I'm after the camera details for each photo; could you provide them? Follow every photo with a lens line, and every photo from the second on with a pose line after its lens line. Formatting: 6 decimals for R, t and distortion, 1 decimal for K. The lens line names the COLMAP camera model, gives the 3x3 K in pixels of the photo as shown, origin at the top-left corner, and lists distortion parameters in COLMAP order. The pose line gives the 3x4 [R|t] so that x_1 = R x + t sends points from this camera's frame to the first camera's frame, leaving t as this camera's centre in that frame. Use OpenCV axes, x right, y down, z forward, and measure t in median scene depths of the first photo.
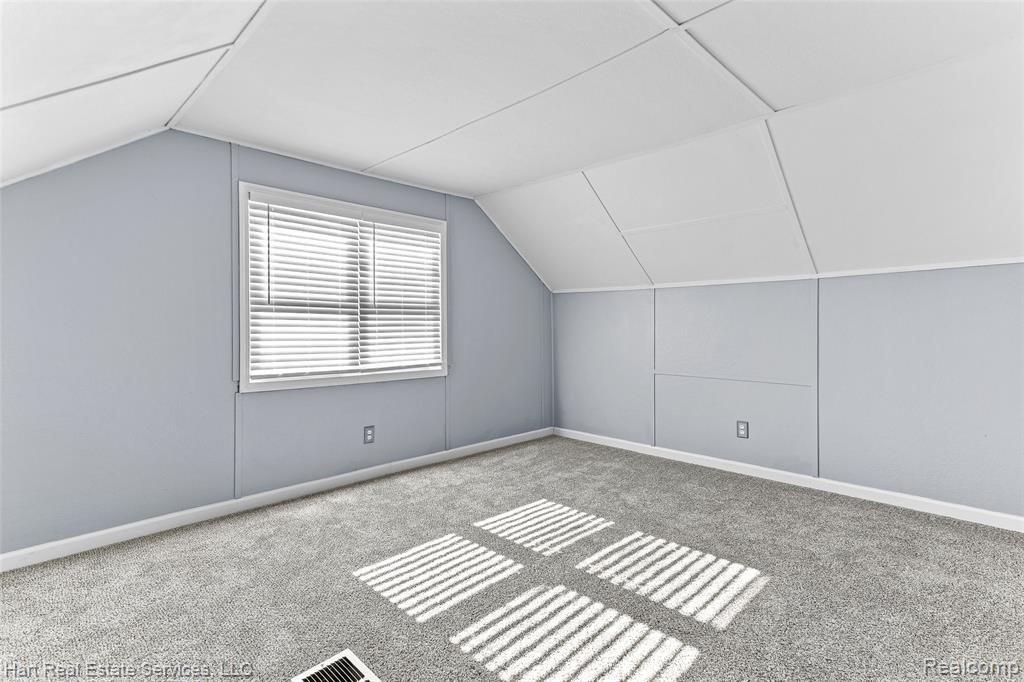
lens RADIAL K [[480.8, 0, 511.2], [0, 480.8, 332.8], [0, 0, 1]] dist [0.028376, 0.001343]
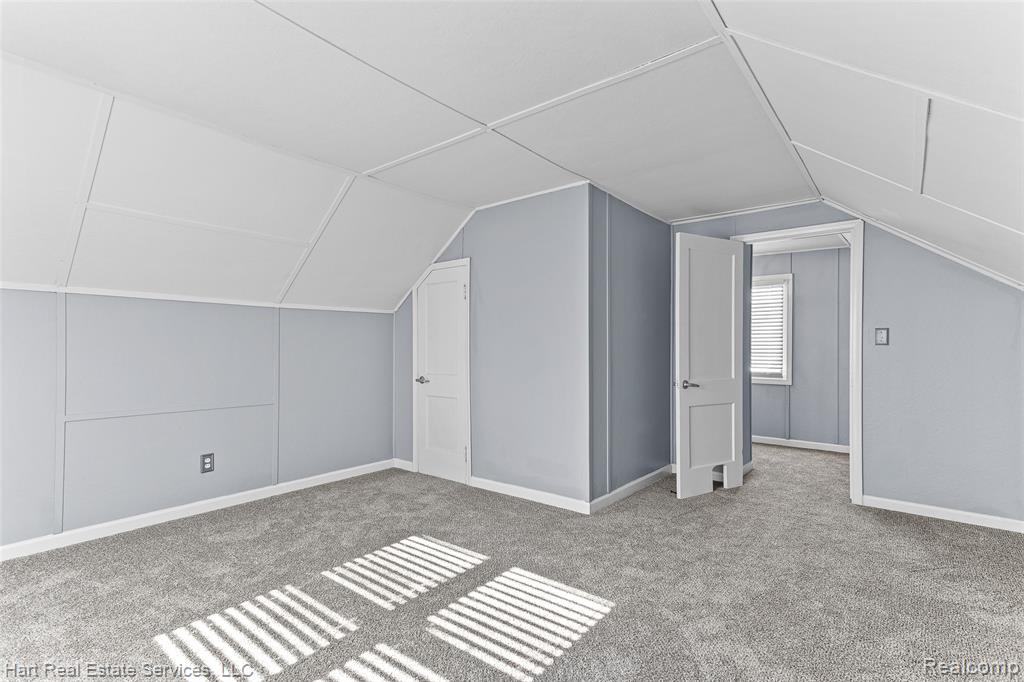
lens RADIAL K [[480.8, 0, 513.0], [0, 480.8, 345.4], [0, 0, 1]] dist [0.028376, 0.001343]
pose [[-0.096185, 0.011427, 0.995298, -0.744833], [0.013018, 0.999863, -0.010221, -0.005912], [-0.995278, 0.011974, -0.096321, 0.779338]]
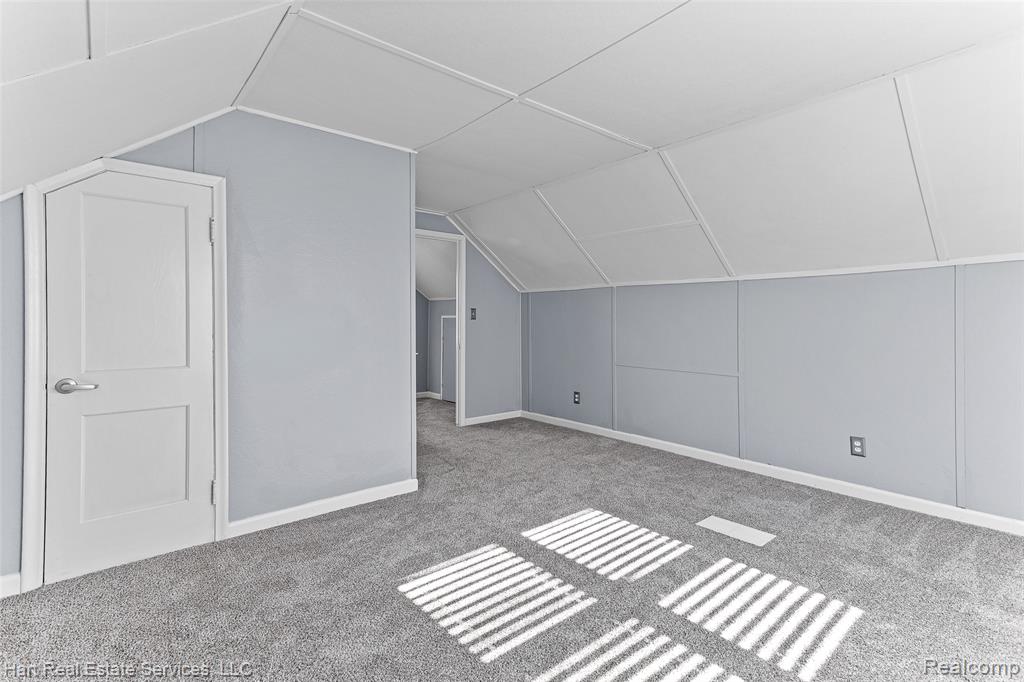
lens RADIAL K [[480.8, 0, 495.7], [0, 480.8, 320.8], [0, 0, 1]] dist [0.028376, 0.001343]
pose [[-0.992764, -0.002647, 0.120055, 0.192325], [-0.001130, 0.999919, 0.012697, -0.030715], [-0.120079, 0.012470, -0.992686, 1.729045]]
